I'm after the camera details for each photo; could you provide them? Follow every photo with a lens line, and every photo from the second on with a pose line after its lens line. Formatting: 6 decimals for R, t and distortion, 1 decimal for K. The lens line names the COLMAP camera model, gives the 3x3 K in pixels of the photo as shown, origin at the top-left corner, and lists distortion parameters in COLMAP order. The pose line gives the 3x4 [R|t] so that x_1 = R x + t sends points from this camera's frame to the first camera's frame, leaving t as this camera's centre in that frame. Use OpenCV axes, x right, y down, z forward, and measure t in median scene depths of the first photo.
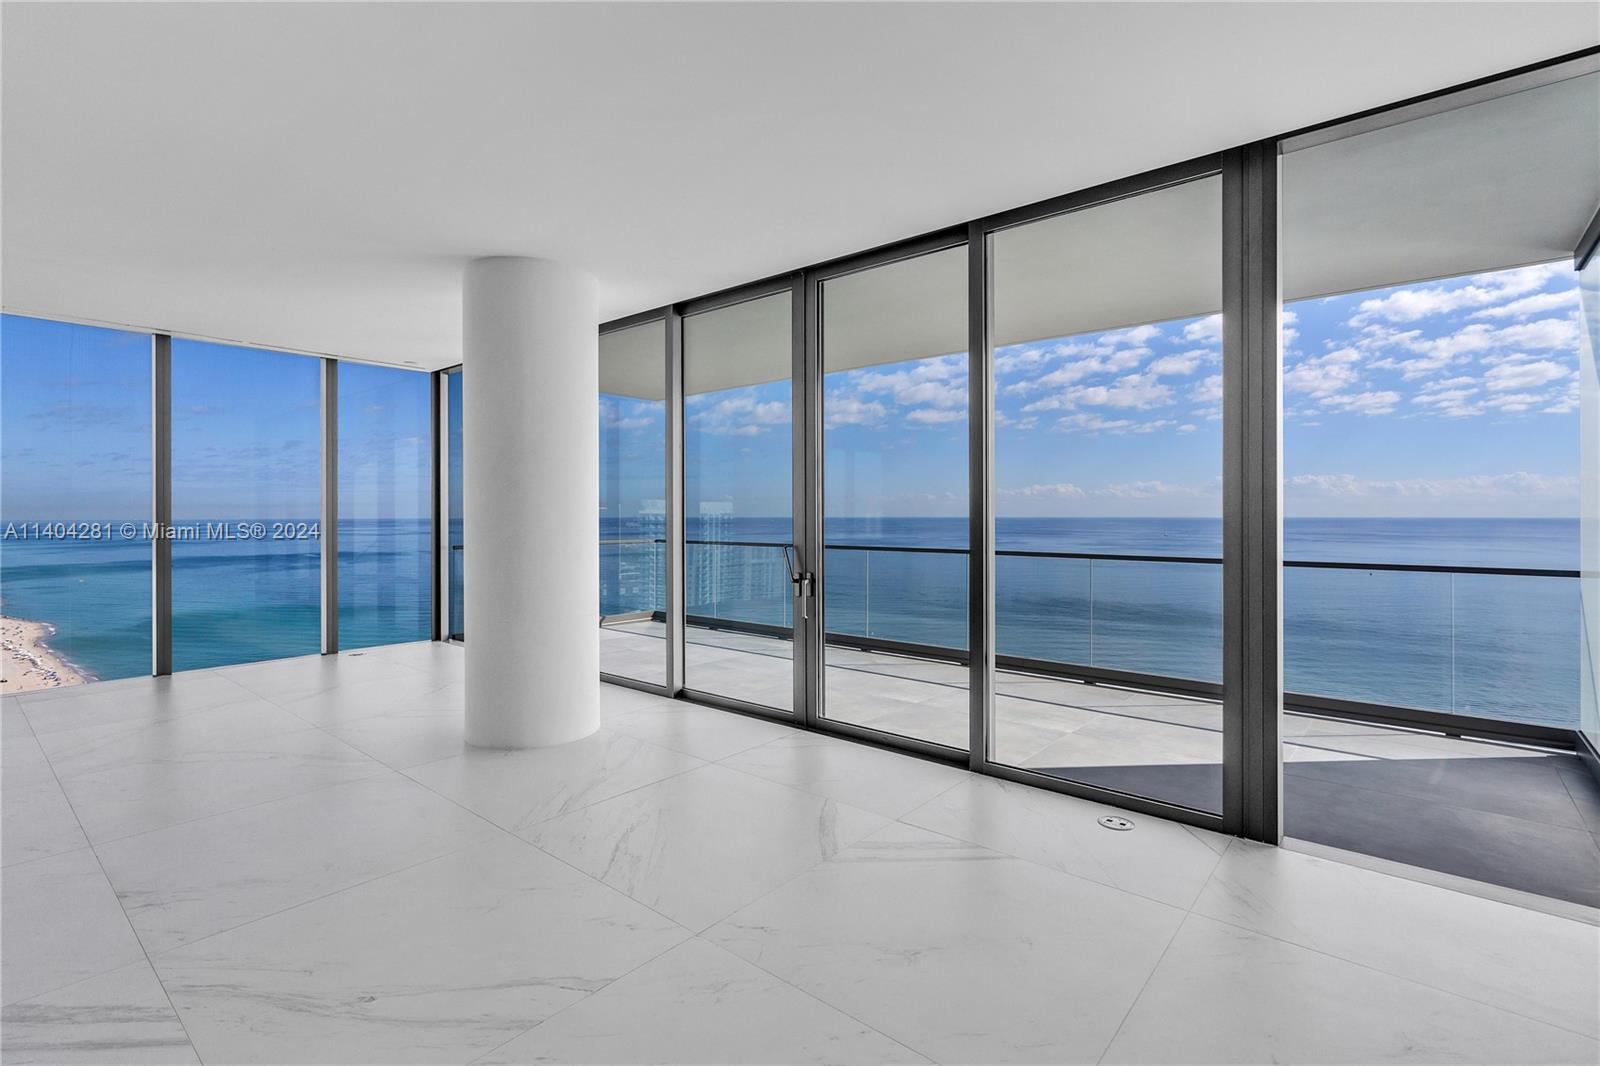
lens RADIAL K [[749.0, 0, 793.9], [0, 749.0, 518.7], [0, 0, 1]] dist [0.003280, 0.000737]
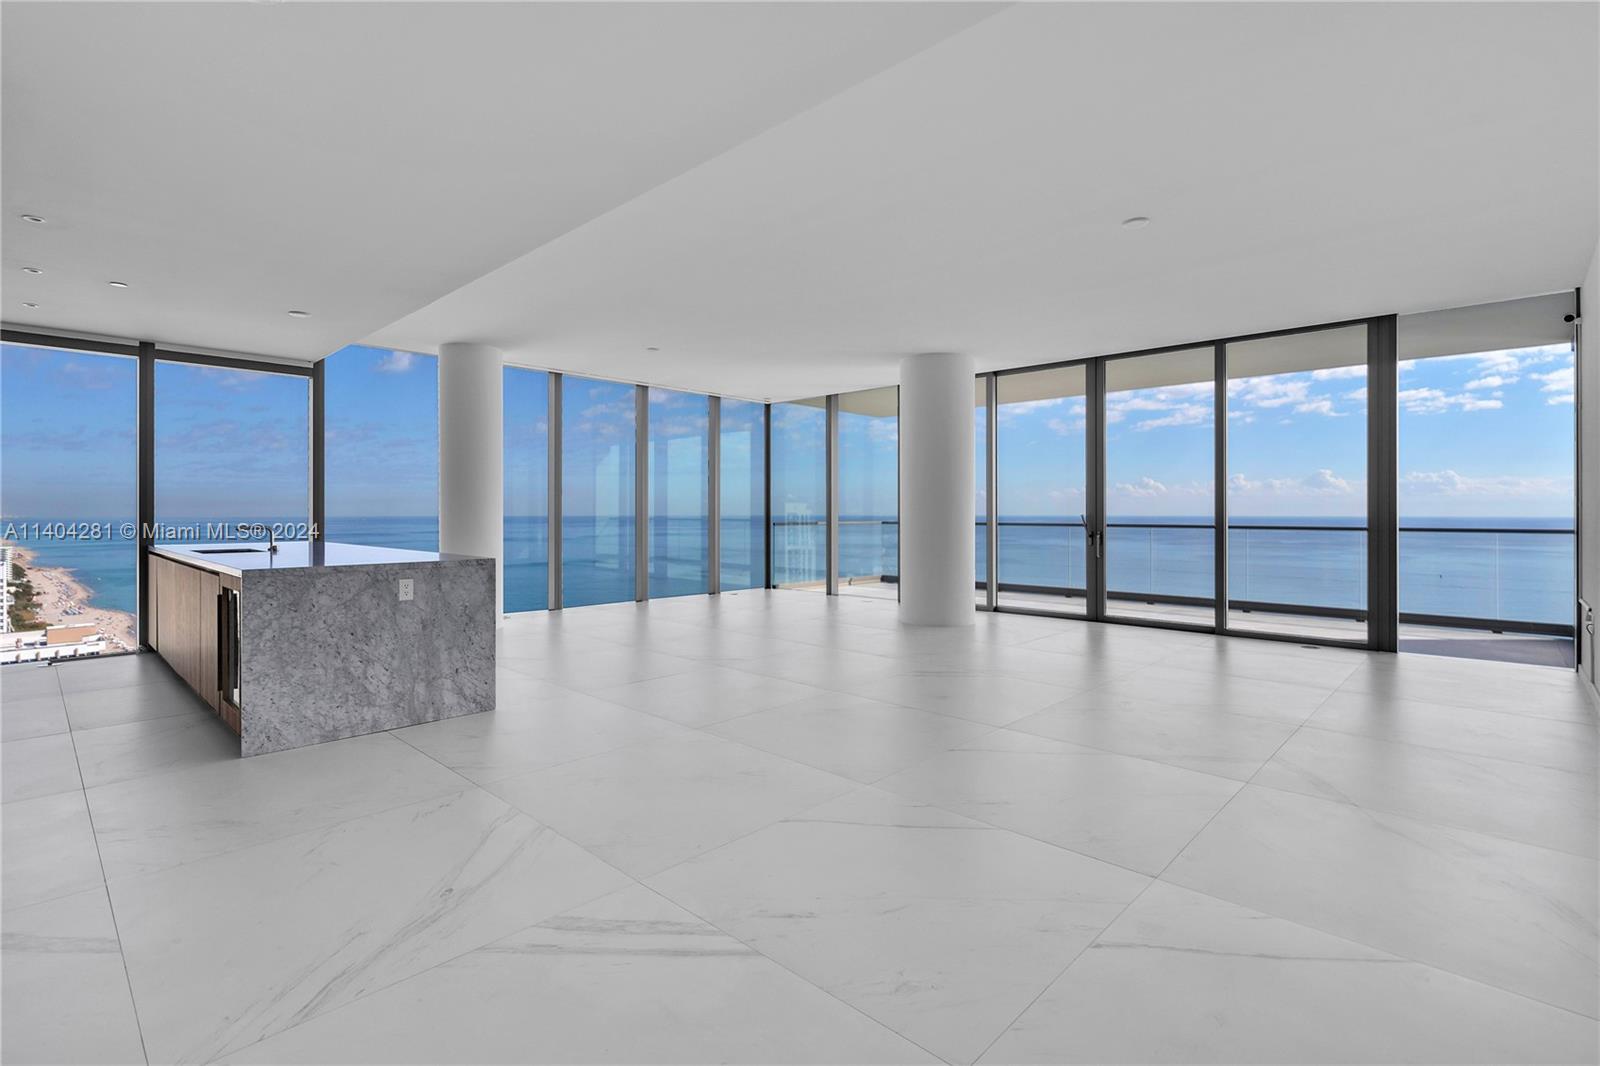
lens RADIAL K [[749.0, 0, 791.6], [0, 749.0, 515.7], [0, 0, 1]] dist [0.003280, 0.000737]
pose [[0.998094, 0.003432, -0.061612, -0.538113], [-0.003718, 0.999983, -0.004527, 0.043112], [0.061595, 0.004747, 0.998090, -0.703115]]
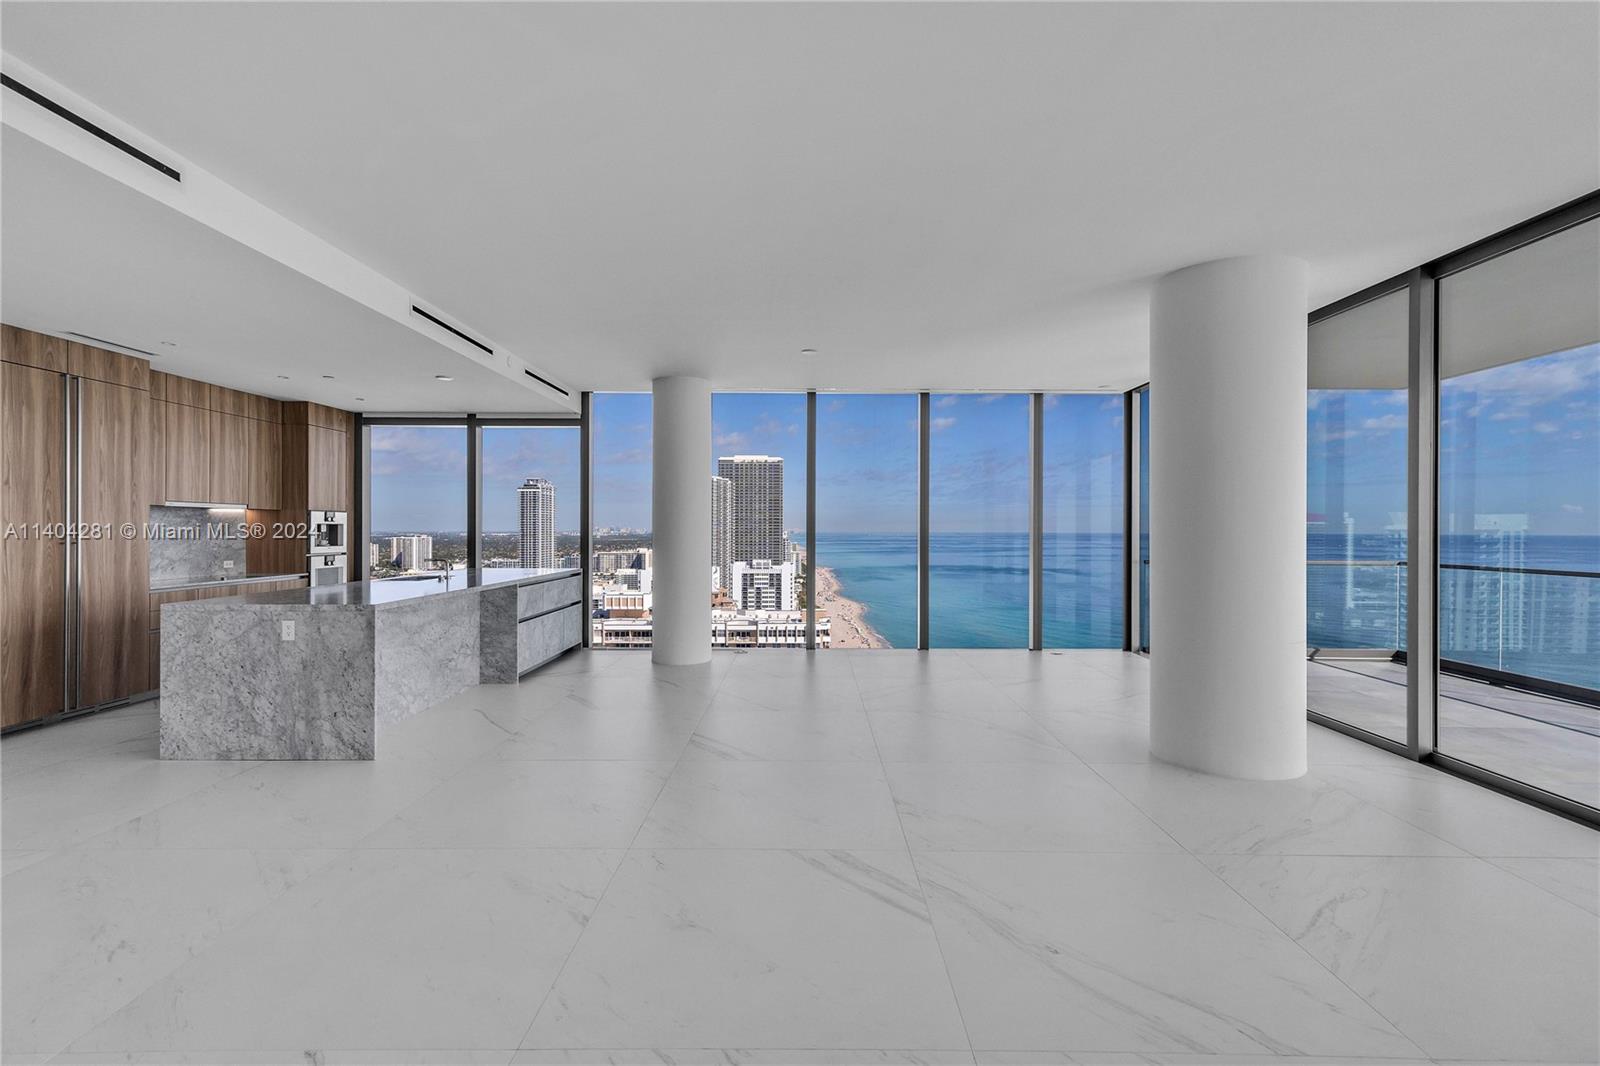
lens RADIAL K [[749.0, 0, 796.0], [0, 749.0, 527.2], [0, 0, 1]] dist [0.003280, 0.000737]
pose [[0.641468, 0.003683, -0.767141, 0.028599], [-0.010106, 0.999942, -0.003650, 0.000181], [0.767083, 0.010094, 0.641468, -0.021365]]
